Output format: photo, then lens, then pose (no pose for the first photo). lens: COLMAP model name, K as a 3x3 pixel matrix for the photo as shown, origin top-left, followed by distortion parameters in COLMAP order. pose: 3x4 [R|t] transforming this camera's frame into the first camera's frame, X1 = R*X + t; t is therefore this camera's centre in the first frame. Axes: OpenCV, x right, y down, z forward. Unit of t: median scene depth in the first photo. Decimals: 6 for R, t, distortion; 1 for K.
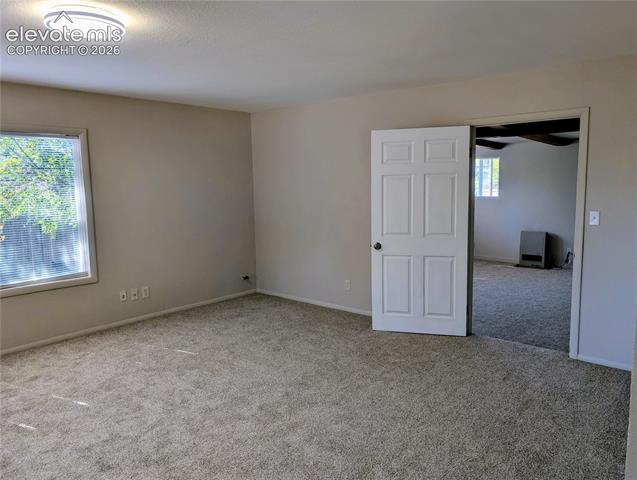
lens RADIAL K [[458.3, 0, 315.8], [0, 458.3, 238.2], [0, 0, 1]] dist [0.015855, -0.010896]
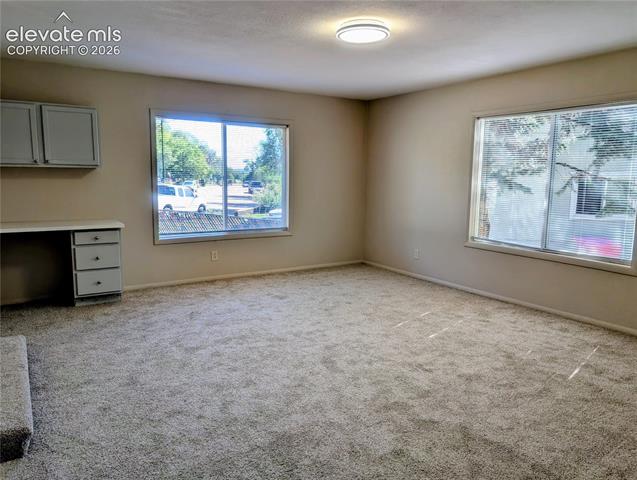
lens RADIAL K [[472.8, 0, 316.8], [0, 472.8, 230.9], [0, 0, 1]] dist [0.023627, -0.001370]
pose [[-0.274675, 0.135992, -0.951872, 0.657931], [-0.110605, 0.978908, 0.171771, -0.091551], [0.955155, 0.152463, -0.253840, 0.863686]]
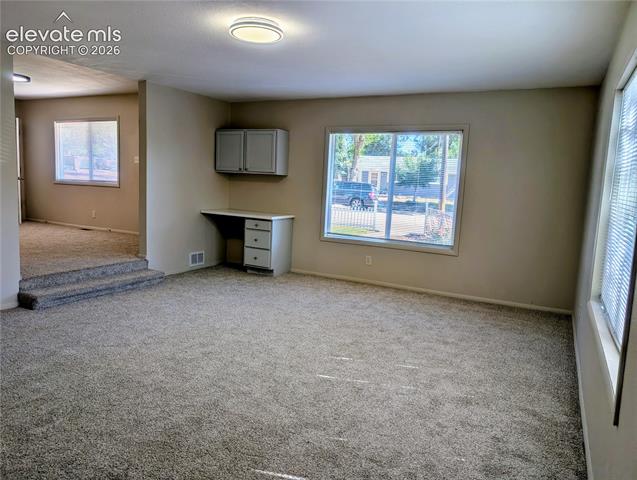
lens RADIAL K [[458.3, 0, 315.8], [0, 458.3, 238.2], [0, 0, 1]] dist [0.015855, -0.010896]
pose [[-0.971050, 0.011362, -0.238604, -0.224594], [-0.047348, 0.969895, 0.238875, -0.154522], [0.234135, 0.243257, -0.941279, 1.639806]]
